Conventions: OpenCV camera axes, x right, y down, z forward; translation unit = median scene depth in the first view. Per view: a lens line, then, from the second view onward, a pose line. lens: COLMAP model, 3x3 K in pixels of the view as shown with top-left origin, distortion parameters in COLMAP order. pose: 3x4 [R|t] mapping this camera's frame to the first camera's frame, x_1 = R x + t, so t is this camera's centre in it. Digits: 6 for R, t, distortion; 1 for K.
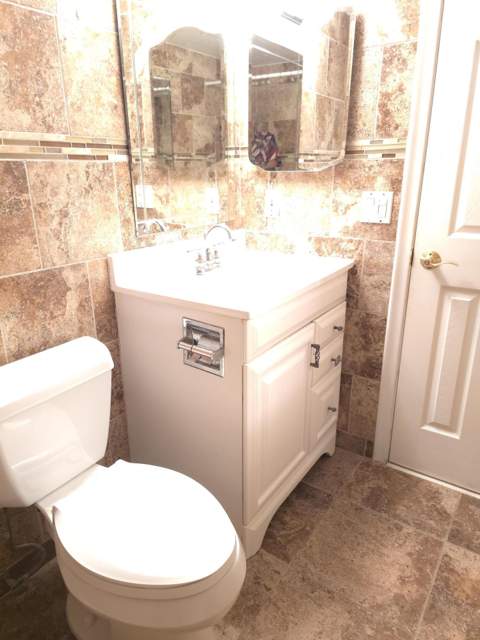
lens RADIAL K [[432.1, 0, 236.9], [0, 432.1, 321.1], [0, 0, 1]] dist [0.054757, -0.054844]
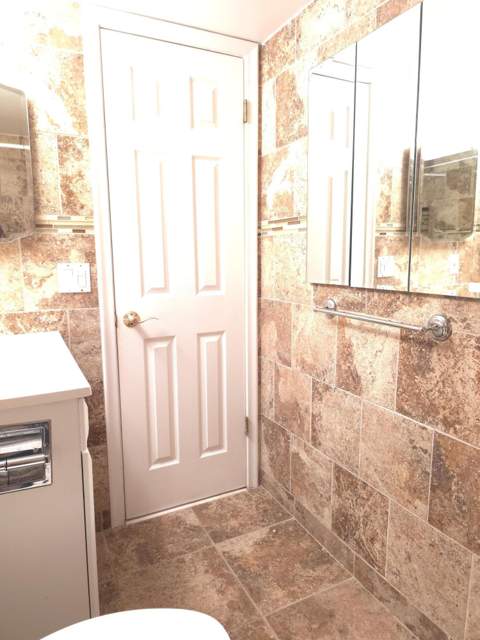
lens RADIAL K [[432.1, 0, 236.2], [0, 432.1, 319.2], [0, 0, 1]] dist [0.054757, -0.054844]
pose [[0.479281, -0.121980, 0.869144, -0.421340], [0.286137, 0.957904, -0.023350, -0.033591], [-0.829708, 0.259886, 0.494008, 0.199807]]
